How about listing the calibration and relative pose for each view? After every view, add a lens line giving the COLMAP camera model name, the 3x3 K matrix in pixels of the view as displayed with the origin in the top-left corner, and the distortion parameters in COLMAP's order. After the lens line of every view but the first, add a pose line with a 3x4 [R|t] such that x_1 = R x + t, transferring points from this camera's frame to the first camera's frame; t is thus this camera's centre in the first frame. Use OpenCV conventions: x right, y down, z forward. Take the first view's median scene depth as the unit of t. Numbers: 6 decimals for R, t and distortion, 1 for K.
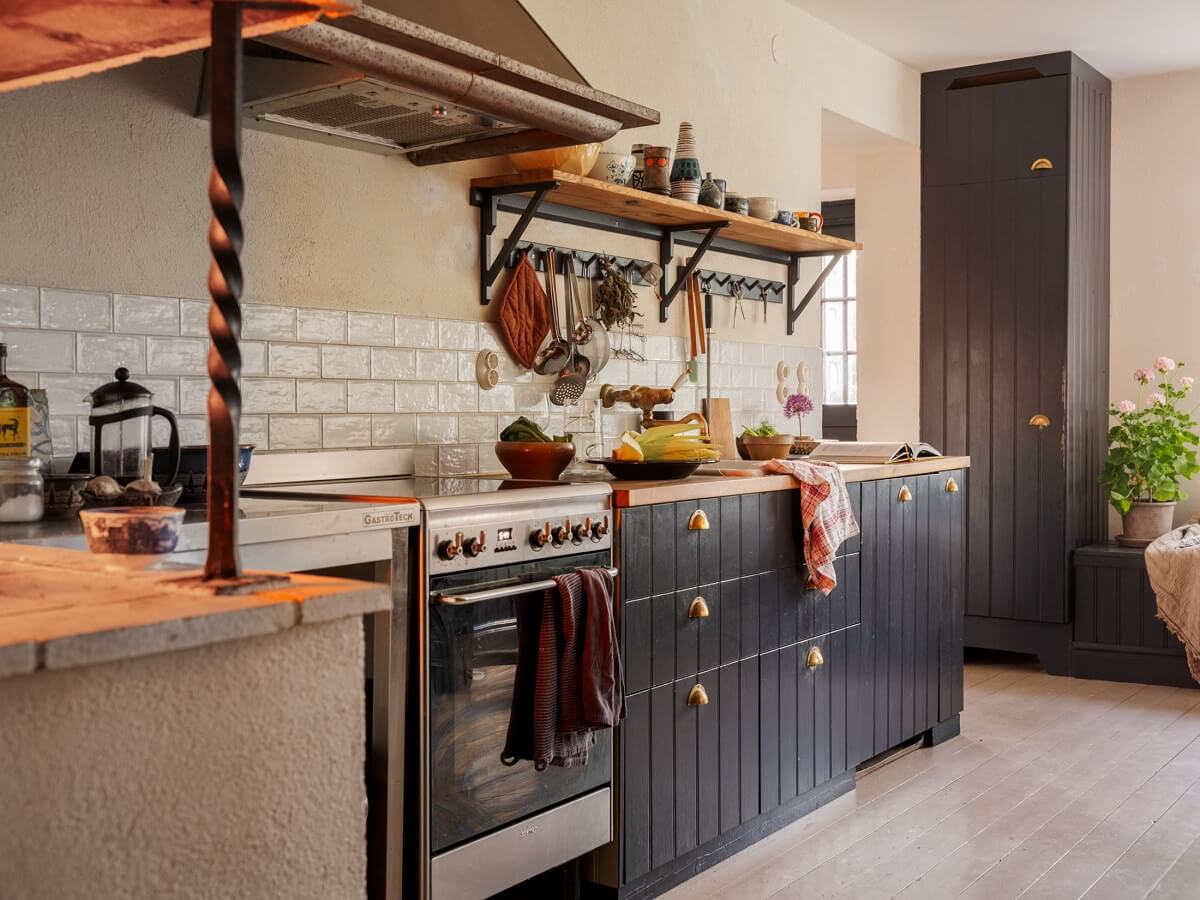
lens RADIAL K [[1368.4, 0, 603.1], [0, 1368.4, 425.2], [0, 0, 1]] dist [0.017411, 0.043241]
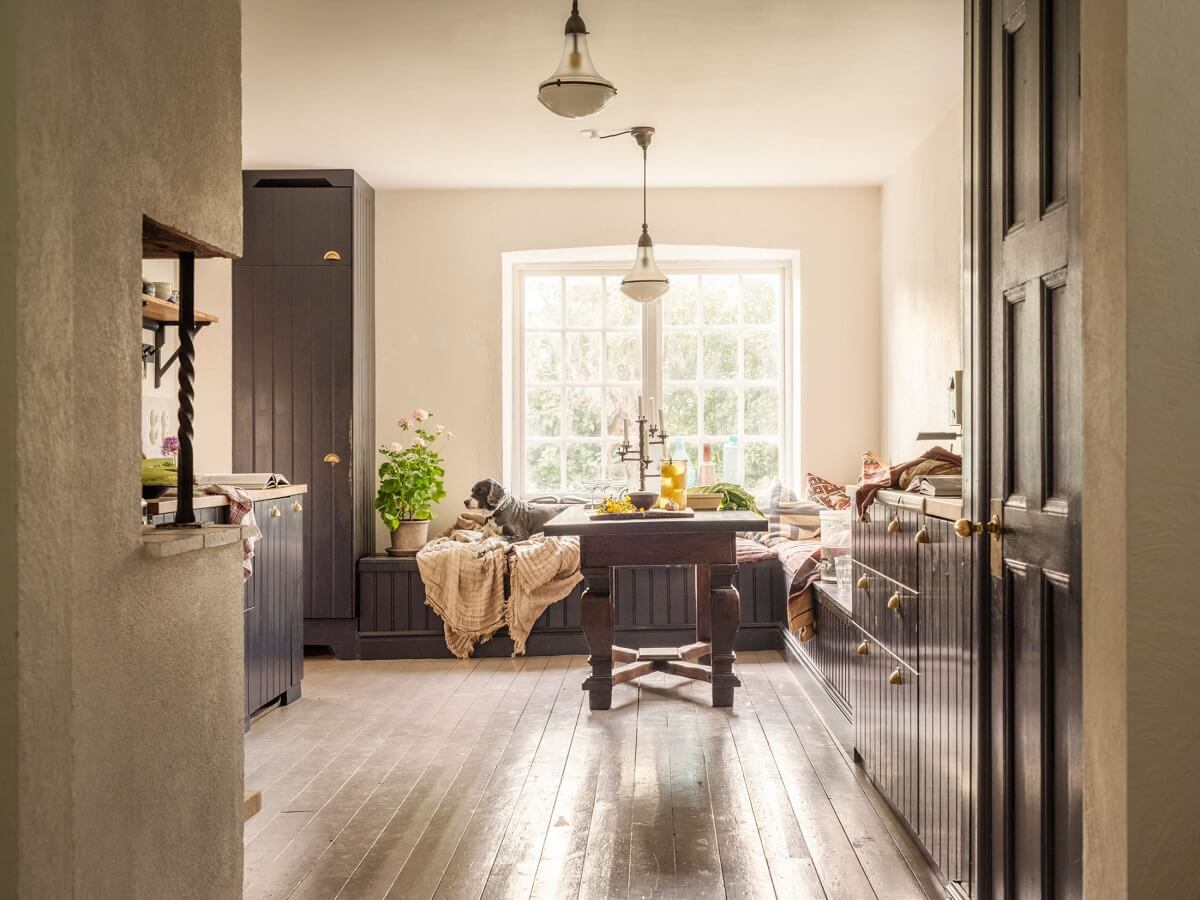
lens RADIAL K [[1368.4, 0, 603.1], [0, 1368.4, 425.2], [0, 0, 1]] dist [0.017411, 0.043241]
pose [[0.843580, 0.008305, 0.536939, -0.147163], [0.008578, 0.999544, -0.028937, 0.004651], [-0.536935, 0.029016, 0.843124, -0.193567]]
